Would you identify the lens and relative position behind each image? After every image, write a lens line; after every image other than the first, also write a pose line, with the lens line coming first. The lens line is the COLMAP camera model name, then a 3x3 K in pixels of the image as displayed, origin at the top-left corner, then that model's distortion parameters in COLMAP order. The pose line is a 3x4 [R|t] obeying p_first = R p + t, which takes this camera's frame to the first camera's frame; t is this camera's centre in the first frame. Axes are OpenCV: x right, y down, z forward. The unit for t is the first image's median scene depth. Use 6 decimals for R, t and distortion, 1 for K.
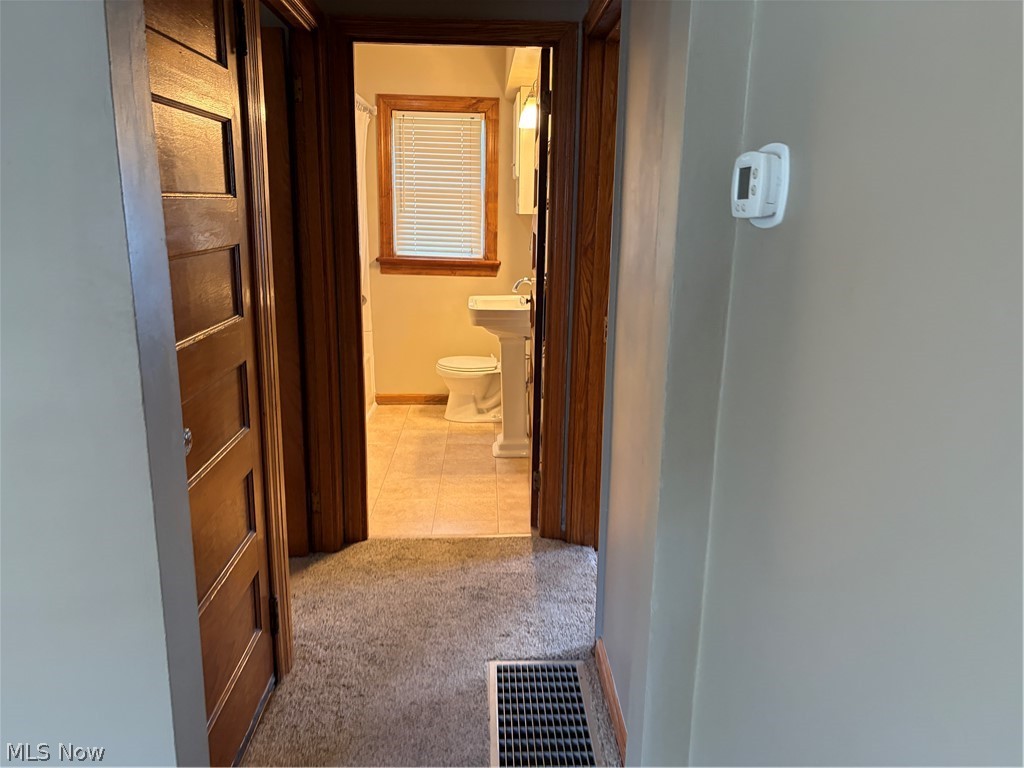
lens RADIAL K [[775.3, 0, 514.8], [0, 775.3, 384.0], [0, 0, 1]] dist [0.028647, -0.021373]
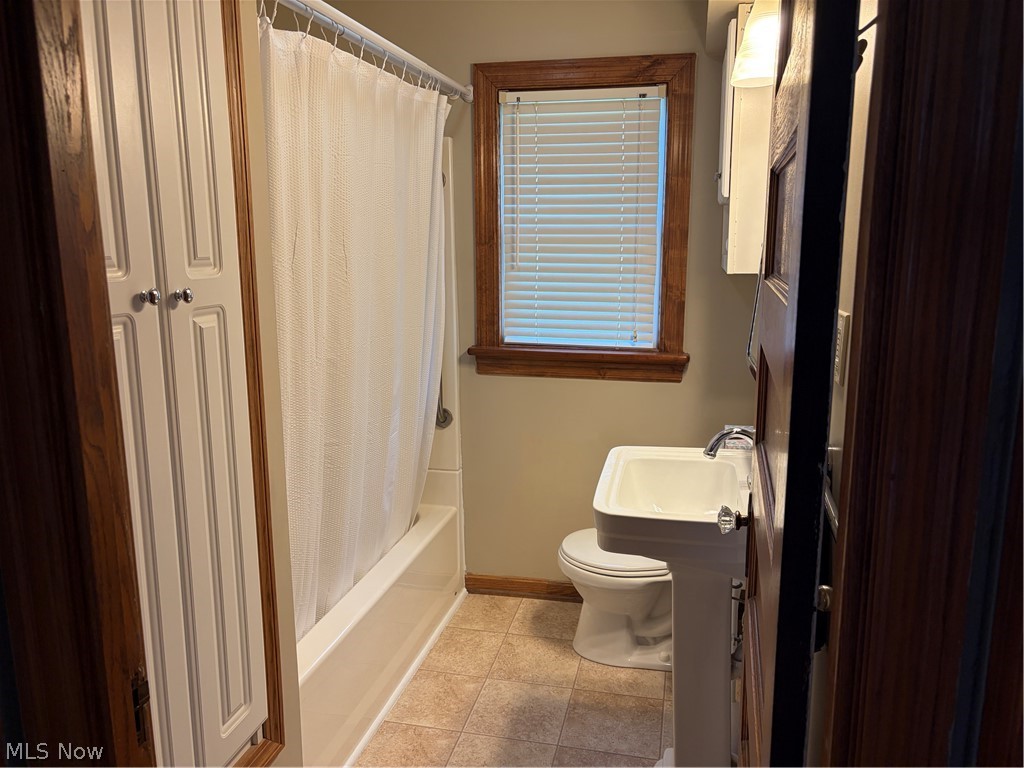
lens RADIAL K [[775.3, 0, 504.0], [0, 775.3, 403.0], [0, 0, 1]] dist [0.028647, -0.021373]
pose [[0.964362, 0.026758, -0.263228, 0.000911], [-0.038236, 0.998524, -0.038578, -0.100733], [0.261808, 0.047268, 0.963962, 0.452834]]
